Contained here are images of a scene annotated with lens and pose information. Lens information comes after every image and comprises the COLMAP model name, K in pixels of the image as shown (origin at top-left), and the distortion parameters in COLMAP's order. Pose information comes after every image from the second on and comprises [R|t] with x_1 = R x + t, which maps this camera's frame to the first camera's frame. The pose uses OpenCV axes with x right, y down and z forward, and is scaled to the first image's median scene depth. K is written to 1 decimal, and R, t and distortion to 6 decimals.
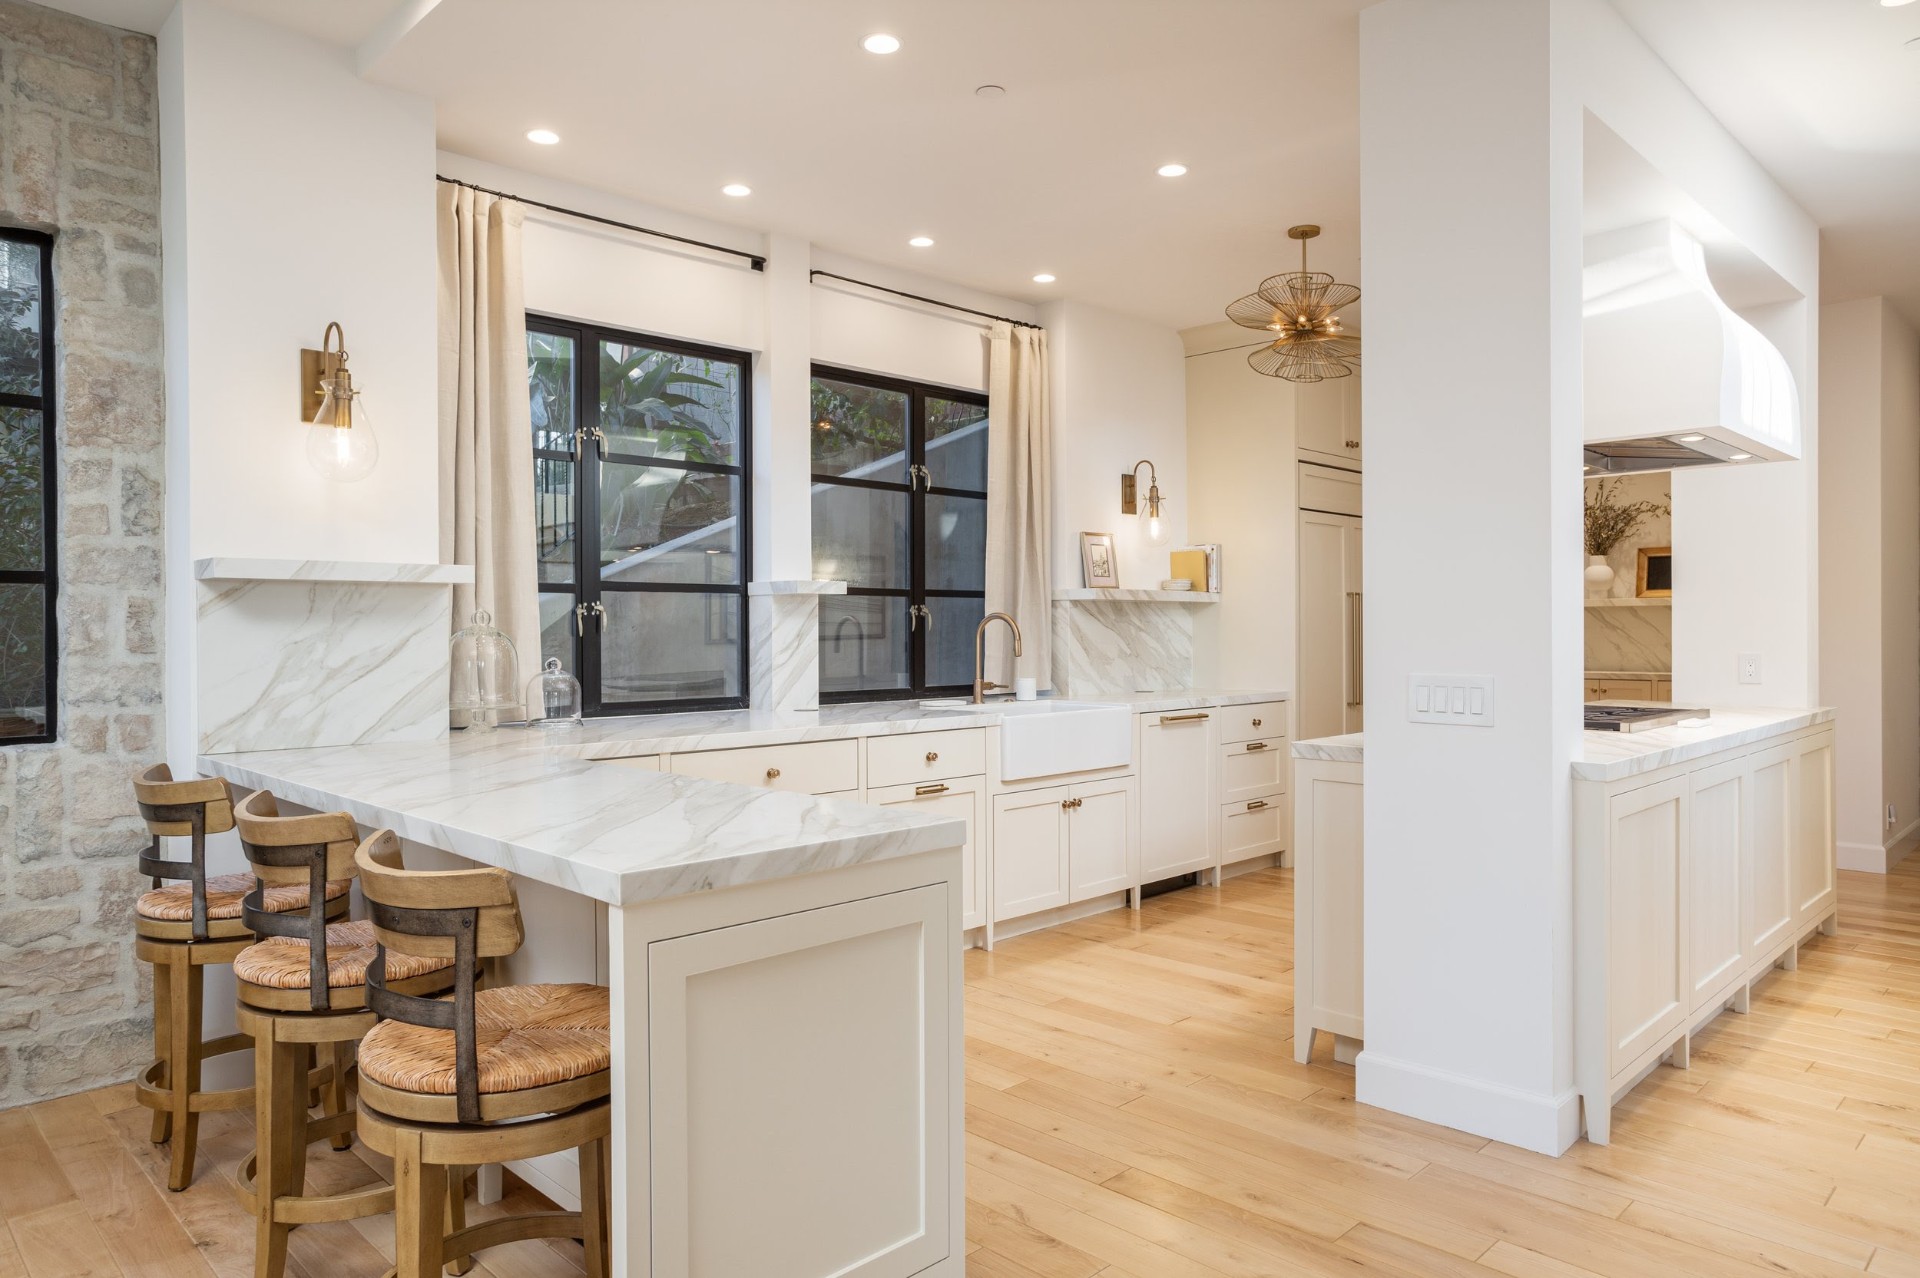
lens RADIAL K [[1194.9, 0, 967.1], [0, 1194.9, 636.8], [0, 0, 1]] dist [0.008911, 0.003953]
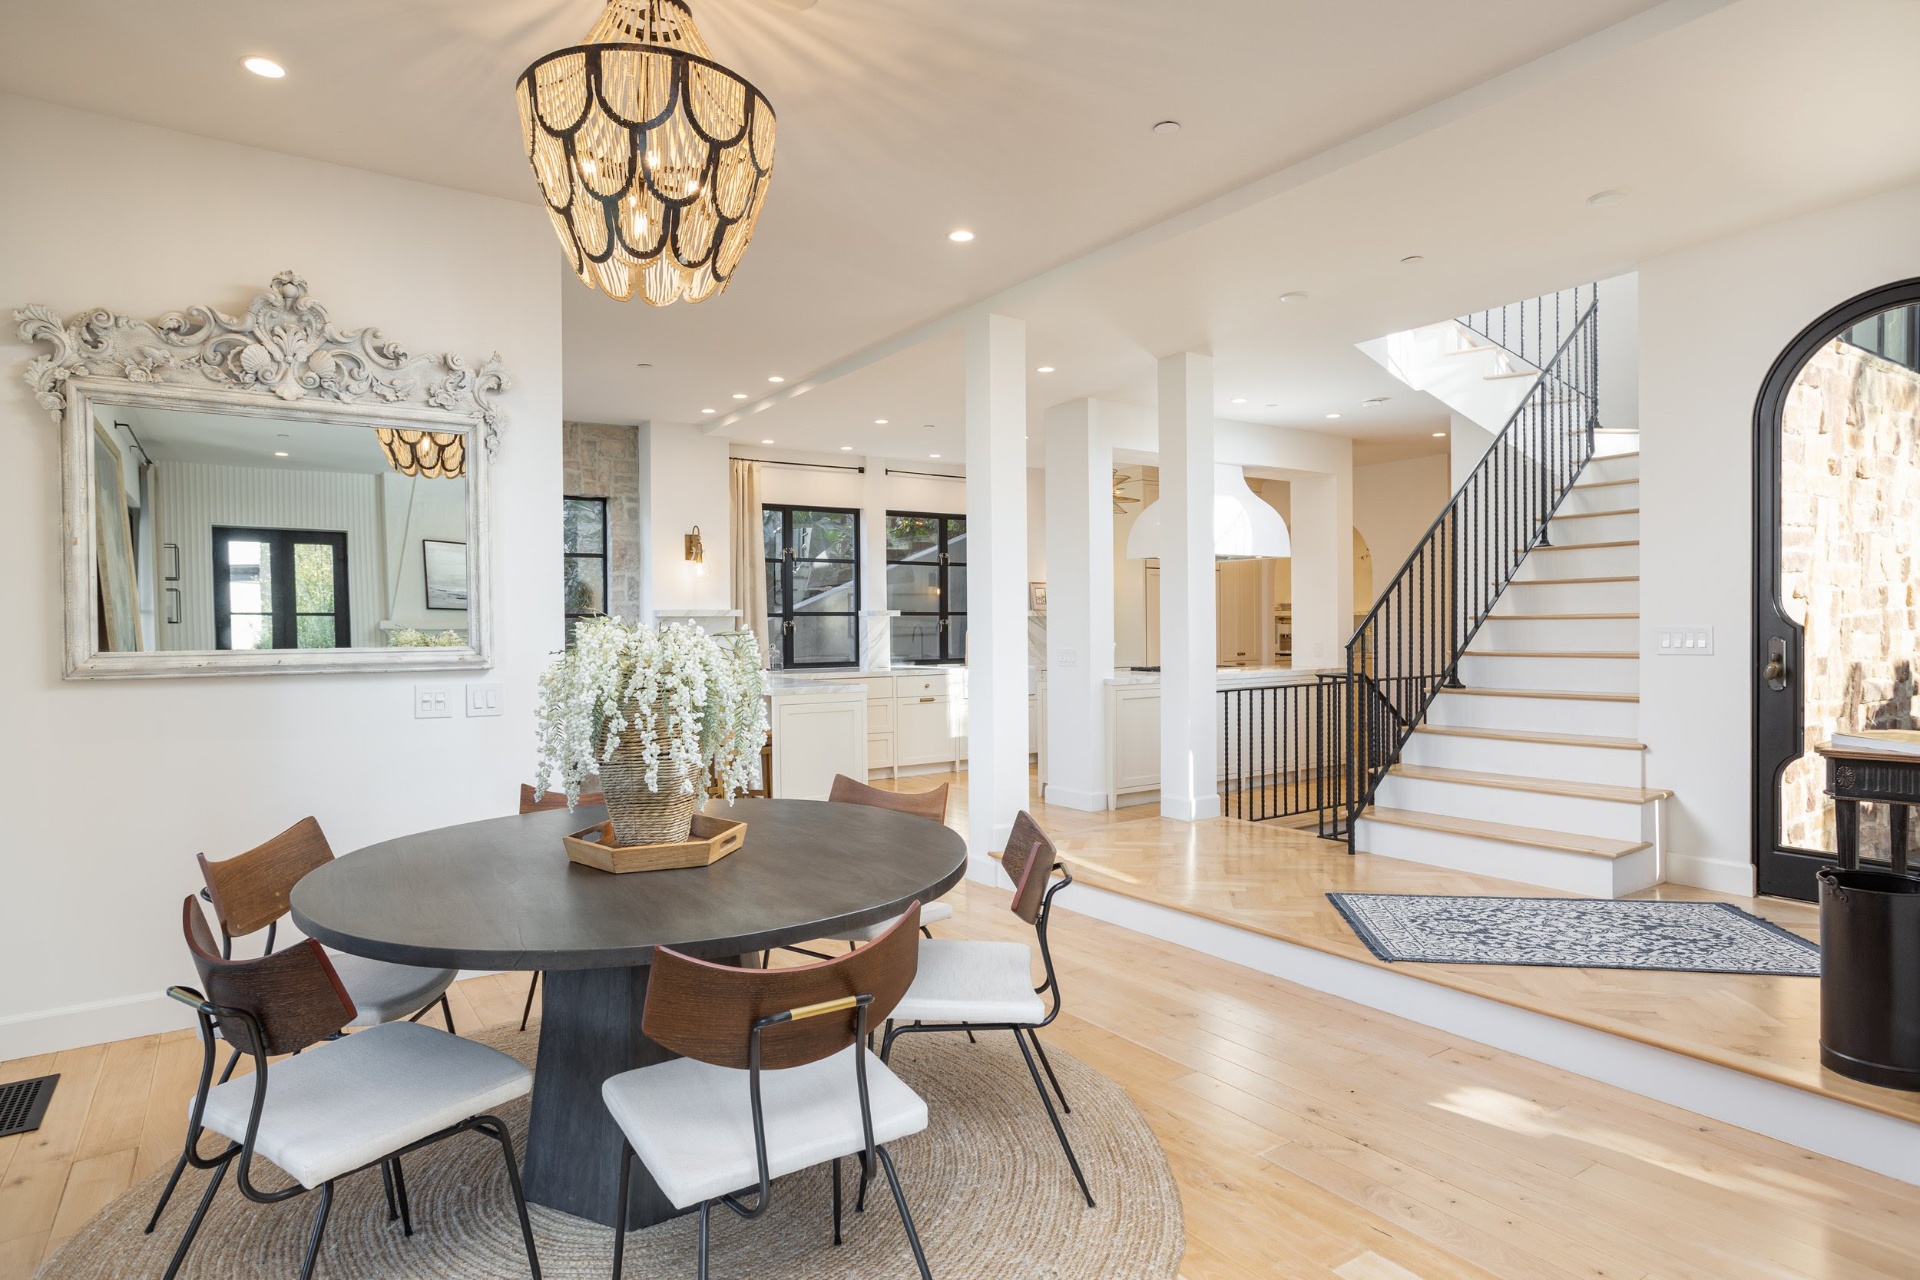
lens RADIAL K [[1014.7, 0, 954.4], [0, 1014.7, 637.6], [0, 0, 1]] dist [-0.001372, -0.000072]
pose [[0.981849, -0.004564, -0.189611, 0.343470], [0.005136, 0.999984, 0.002525, 0.000938], [0.189596, -0.003453, 0.981856, -0.810838]]
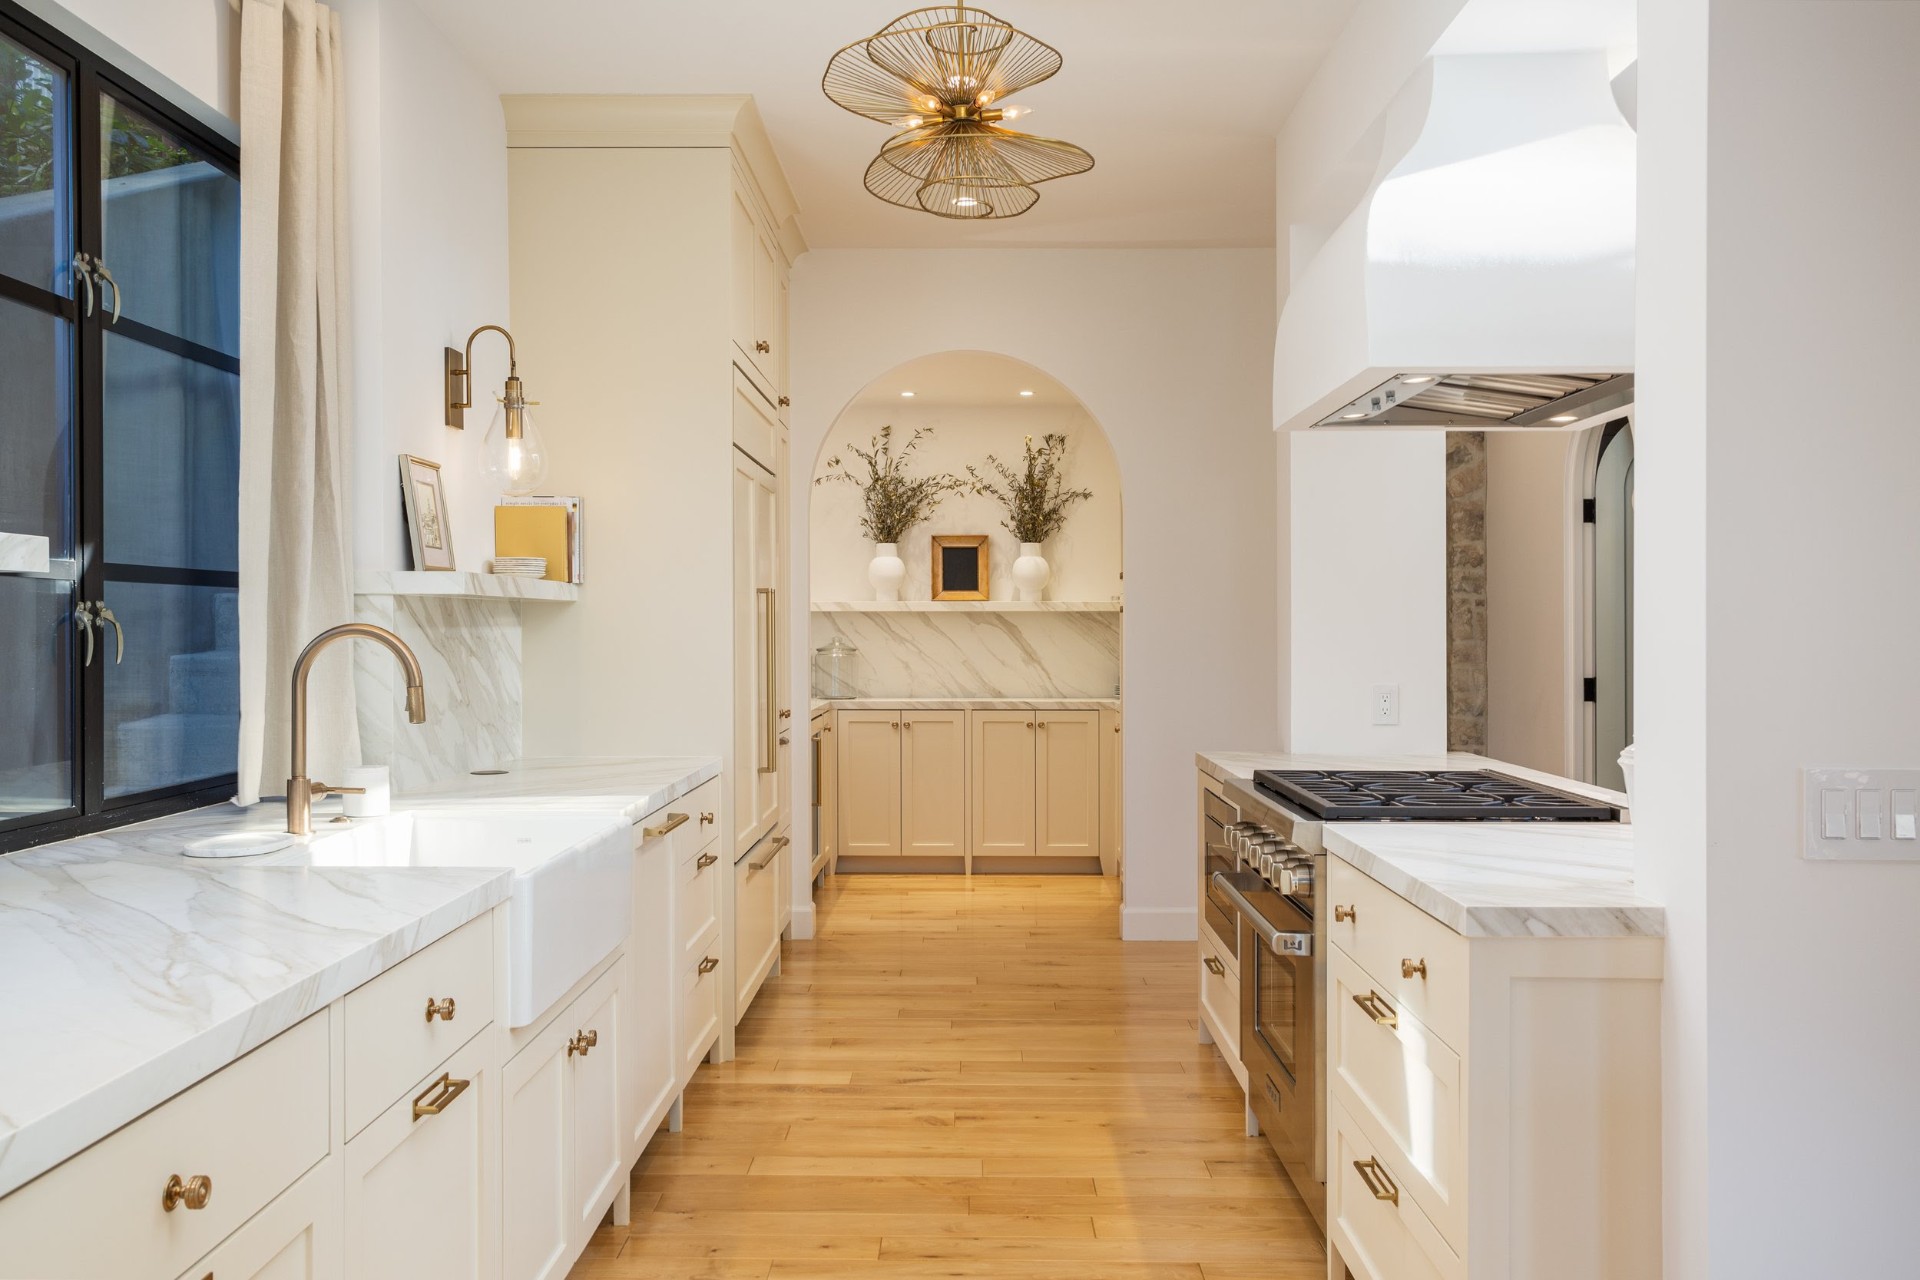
lens RADIAL K [[1604.5, 0, 961.3], [0, 1604.5, 643.6], [0, 0, 1]] dist [0.009311, -0.001365]
pose [[0.706444, -0.006955, 0.707735, -0.247353], [0.007674, 0.999968, 0.002166, -0.012547], [-0.707727, 0.003901, 0.706475, 0.450013]]
